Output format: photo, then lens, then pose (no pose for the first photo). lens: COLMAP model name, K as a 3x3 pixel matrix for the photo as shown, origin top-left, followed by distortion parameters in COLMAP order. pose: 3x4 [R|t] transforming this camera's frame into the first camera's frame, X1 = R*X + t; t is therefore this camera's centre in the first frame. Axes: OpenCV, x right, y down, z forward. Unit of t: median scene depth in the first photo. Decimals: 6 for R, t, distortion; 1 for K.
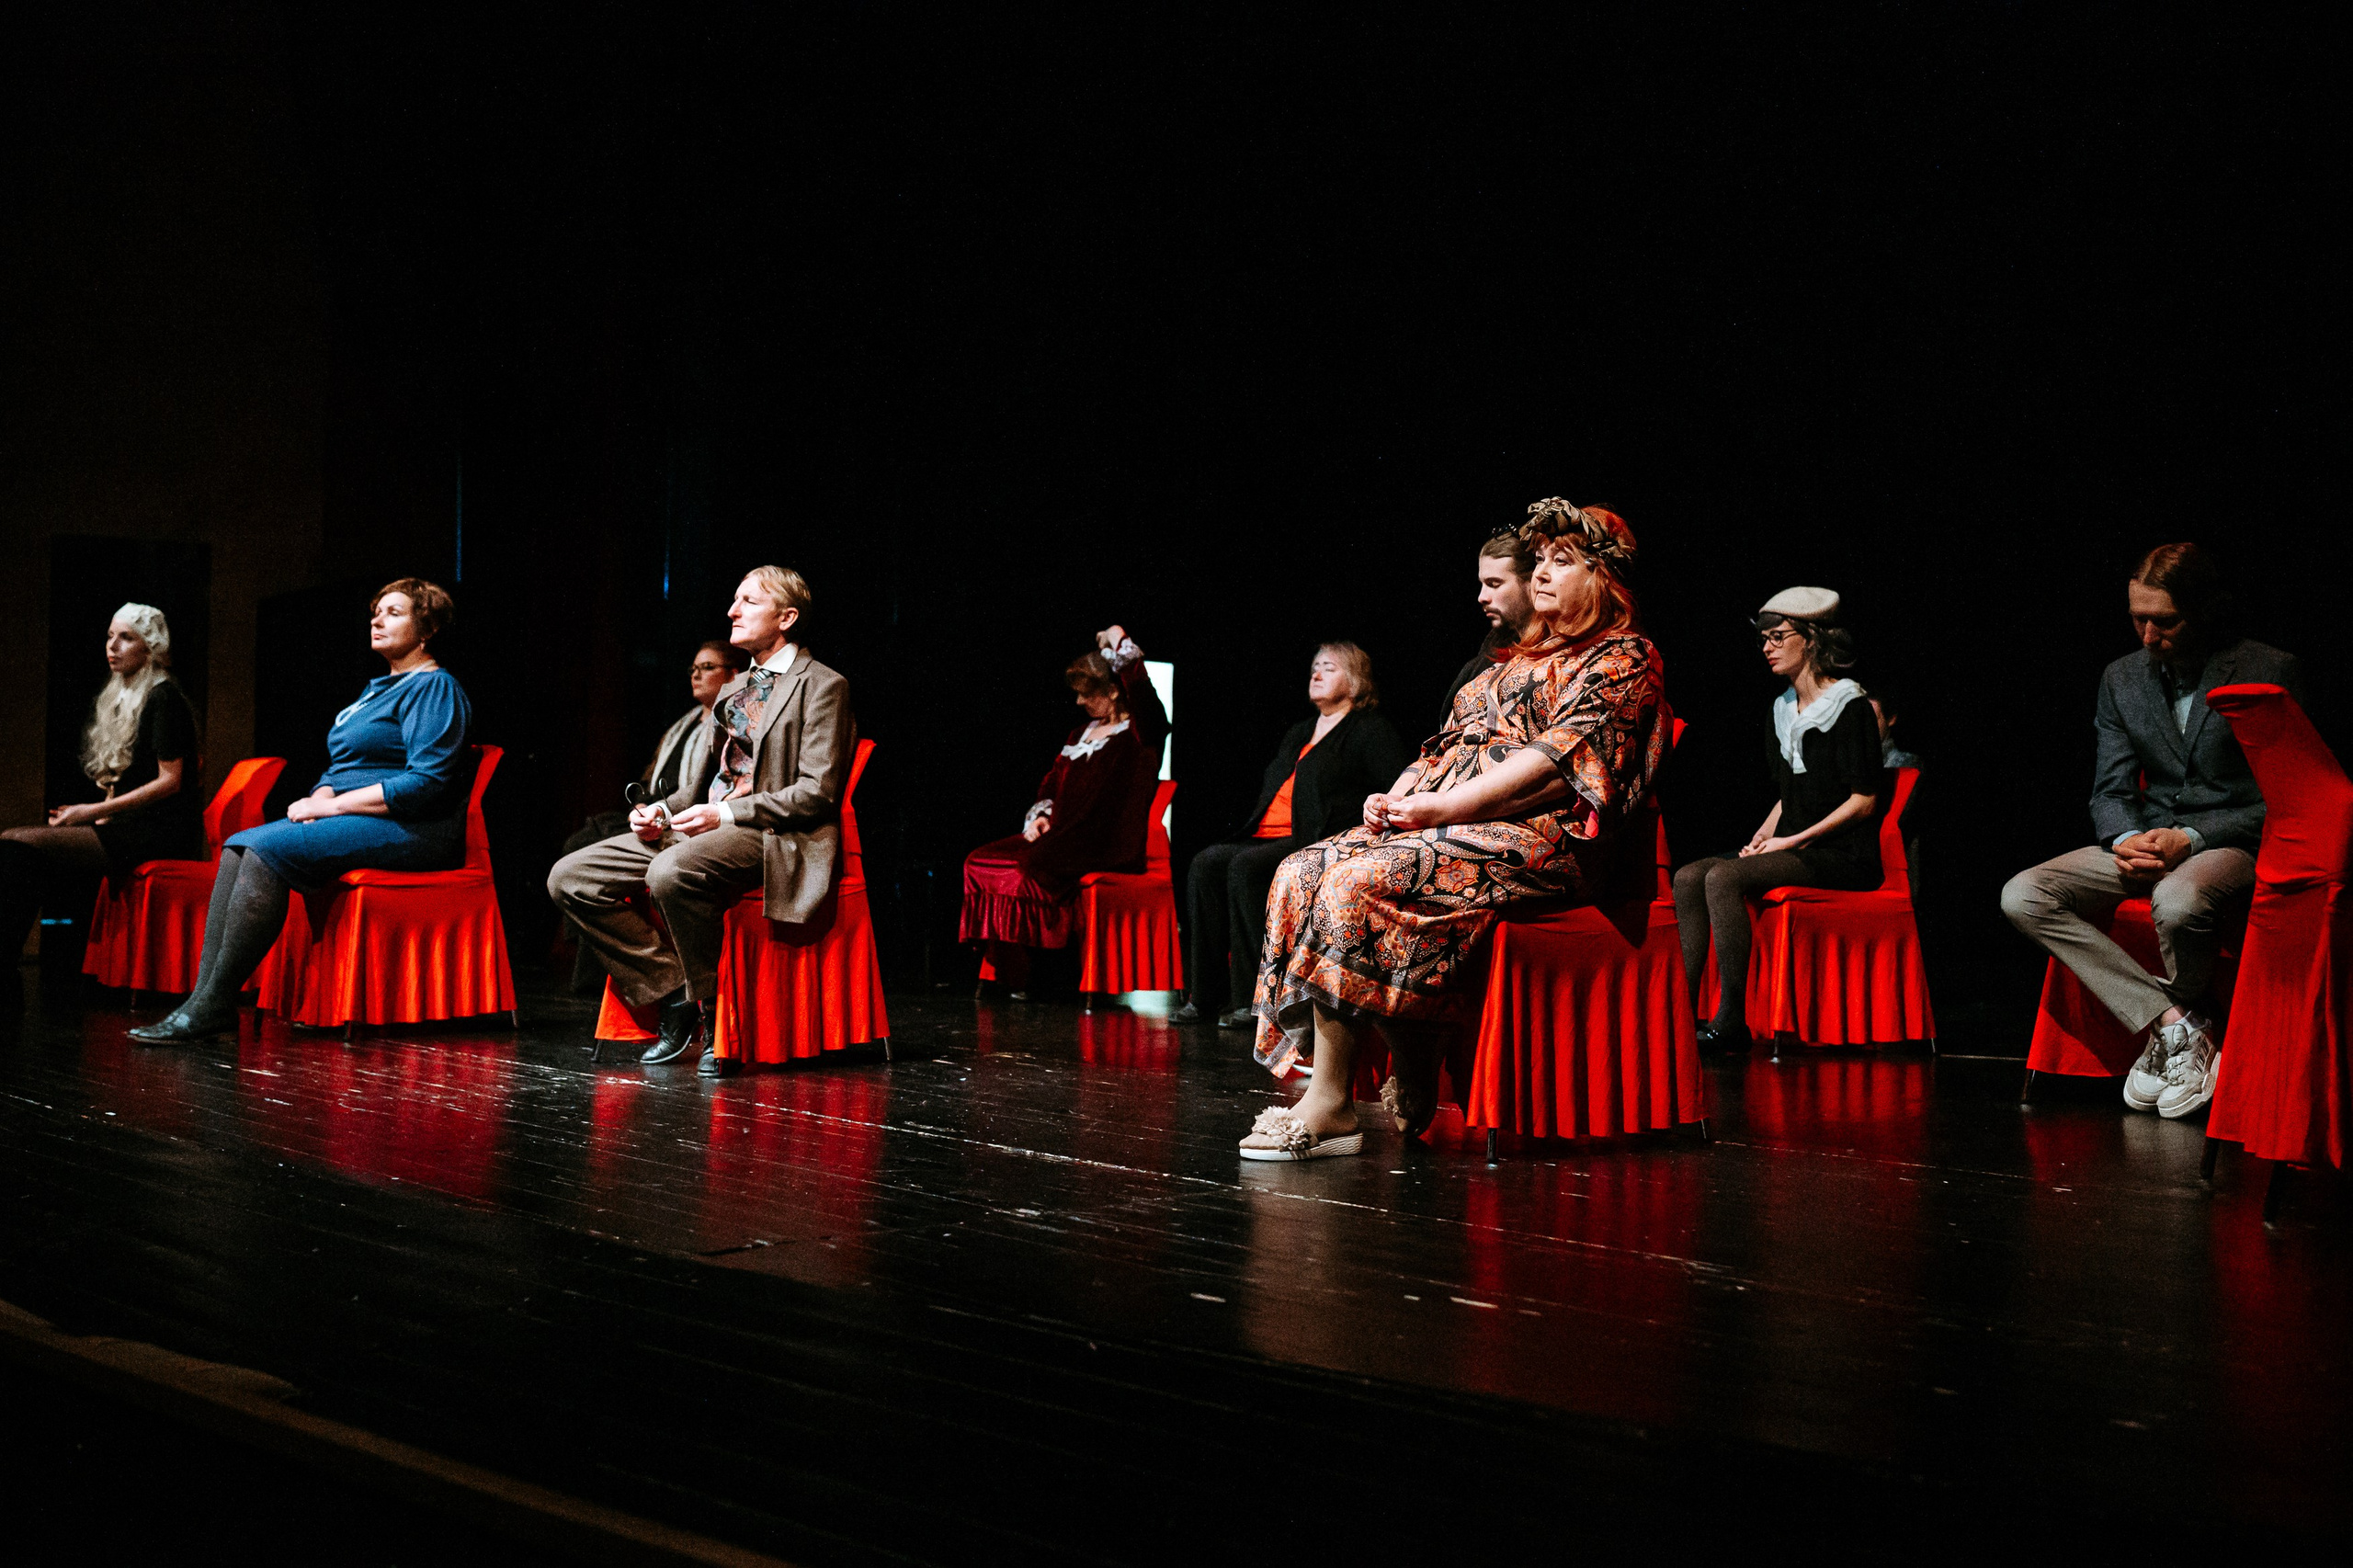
lens RADIAL K [[2274.7, 0, 1144.6], [0, 2274.7, 821.0], [0, 0, 1]] dist [0.036362, 0.000000]
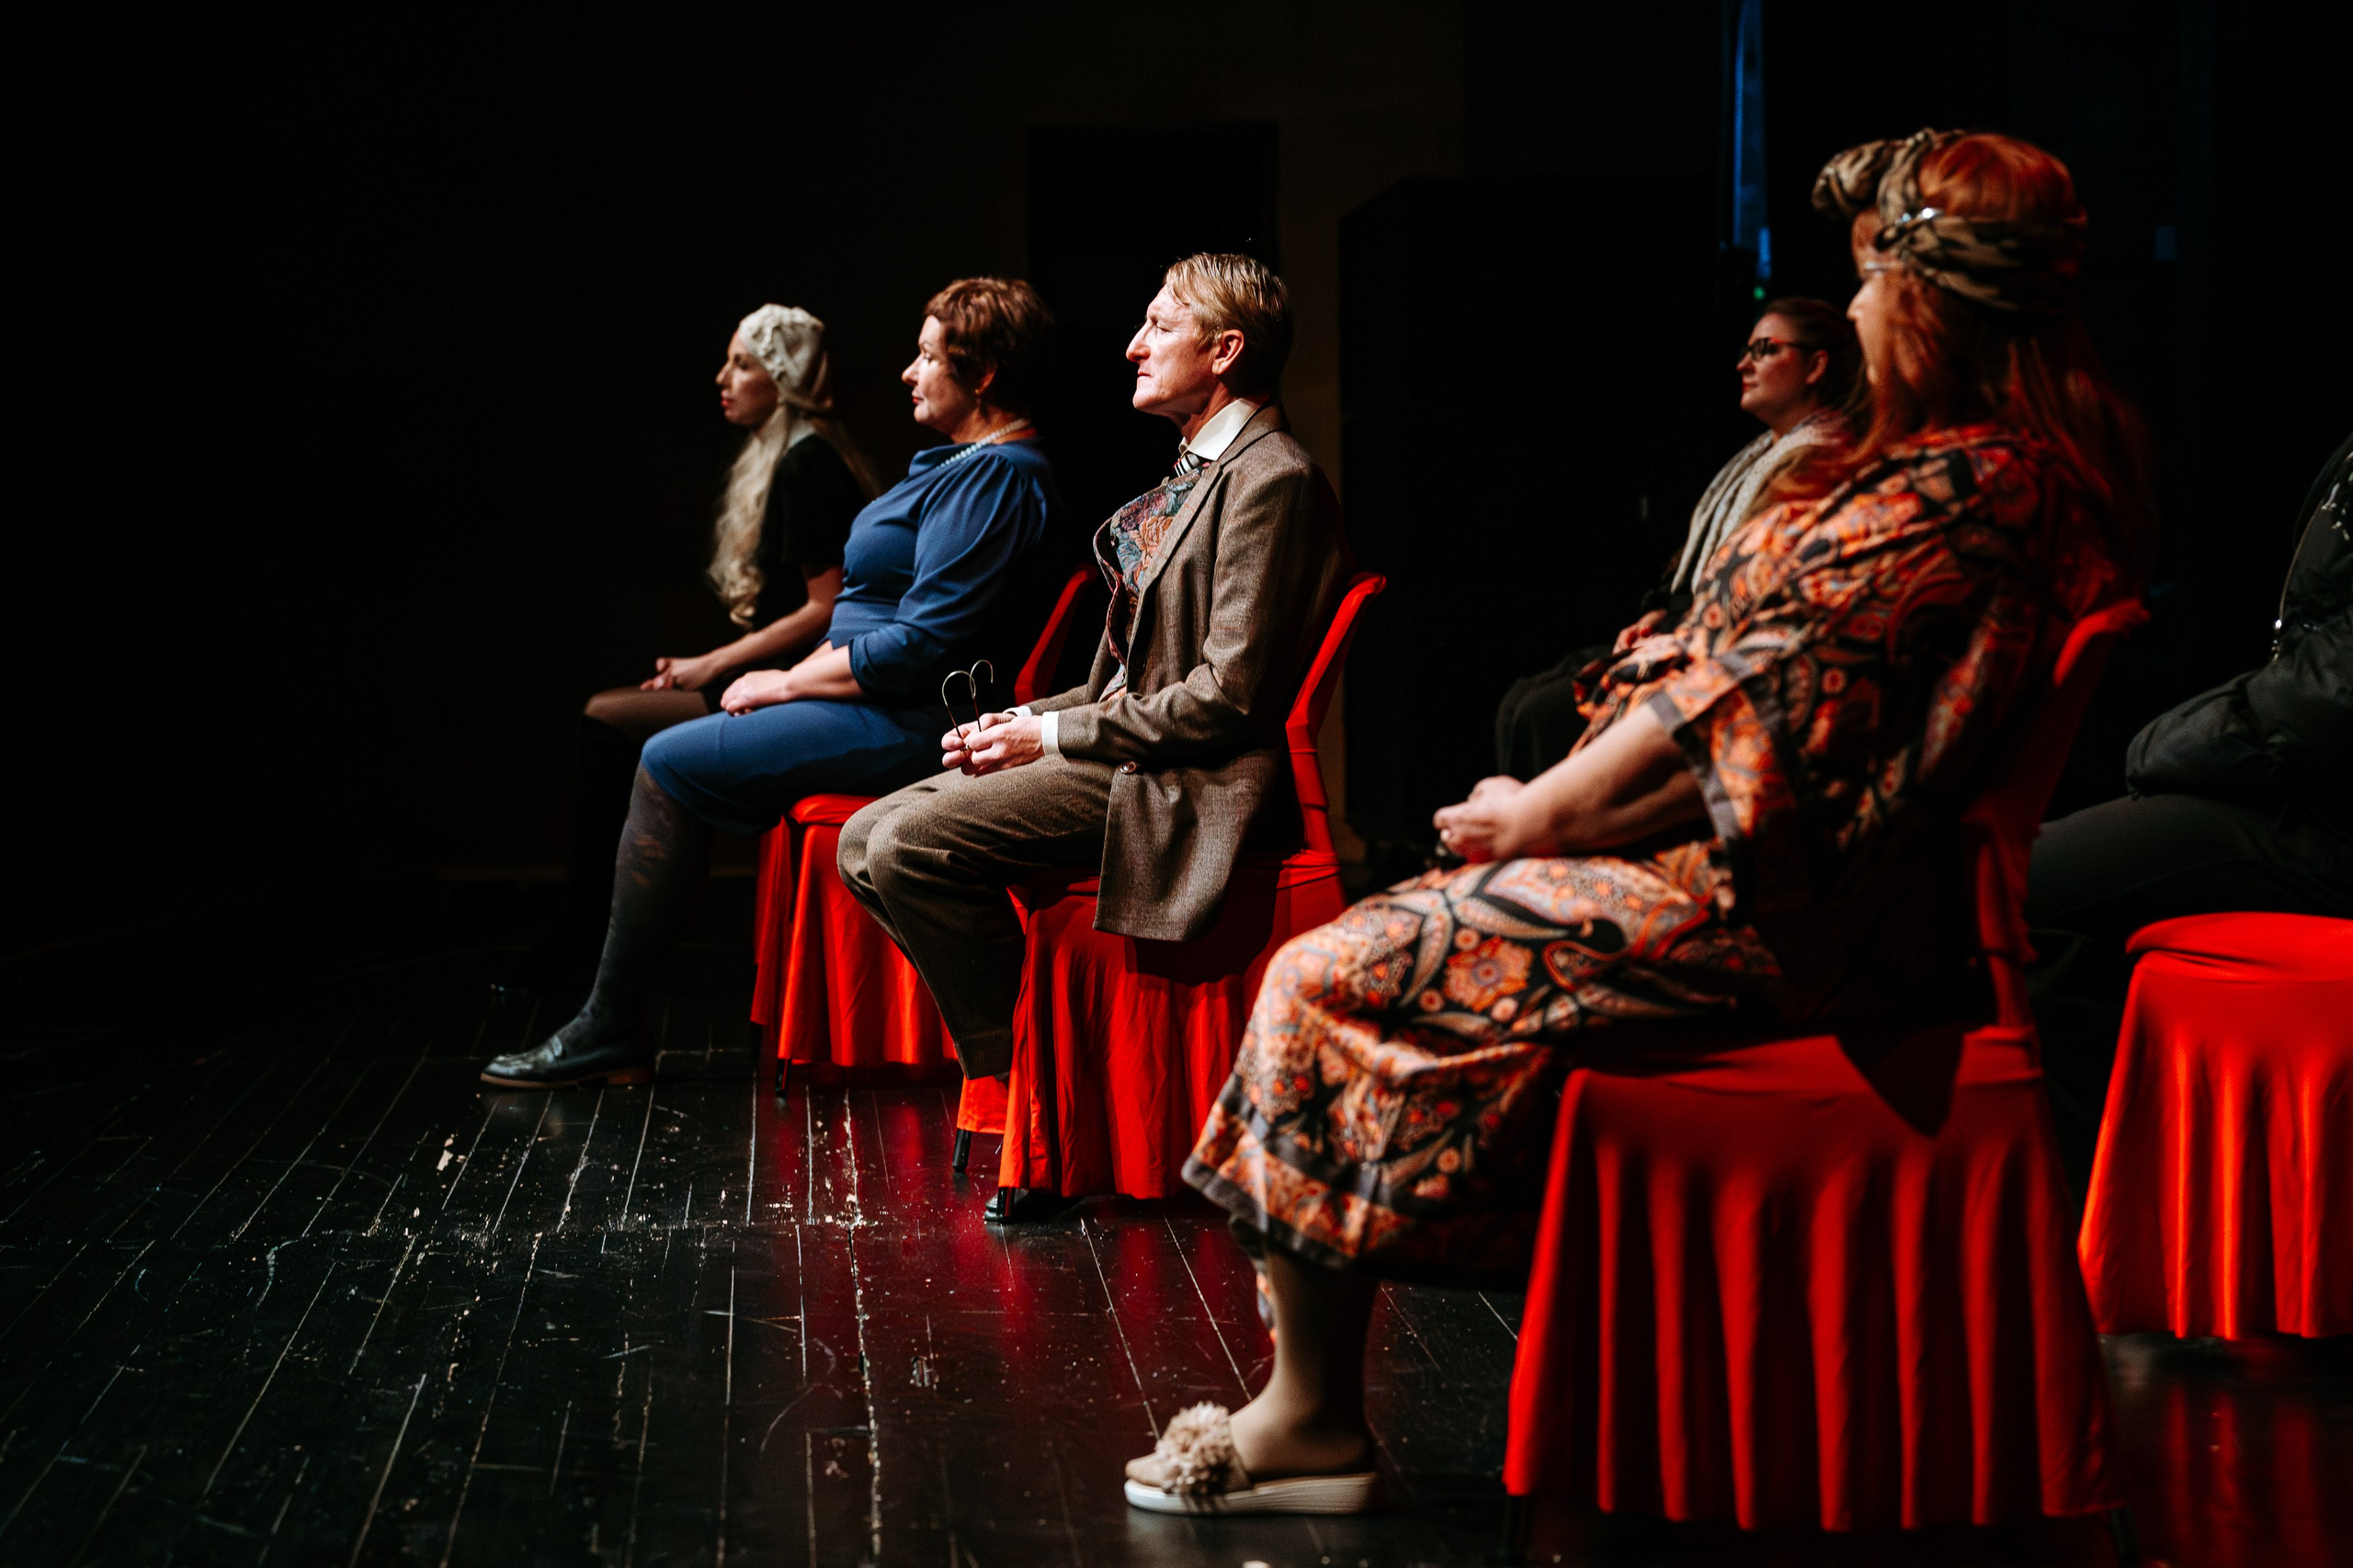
lens RADIAL K [[4628.8, 0, 1223.7], [0, 4628.8, 846.8], [0, 0, 1]] dist [0.064934, 0.000000]
pose [[0.829518, 0.016425, -0.558238, 0.615678], [0.027874, 0.997104, 0.070756, -0.071221], [0.557783, -0.074254, 0.826658, 0.148639]]
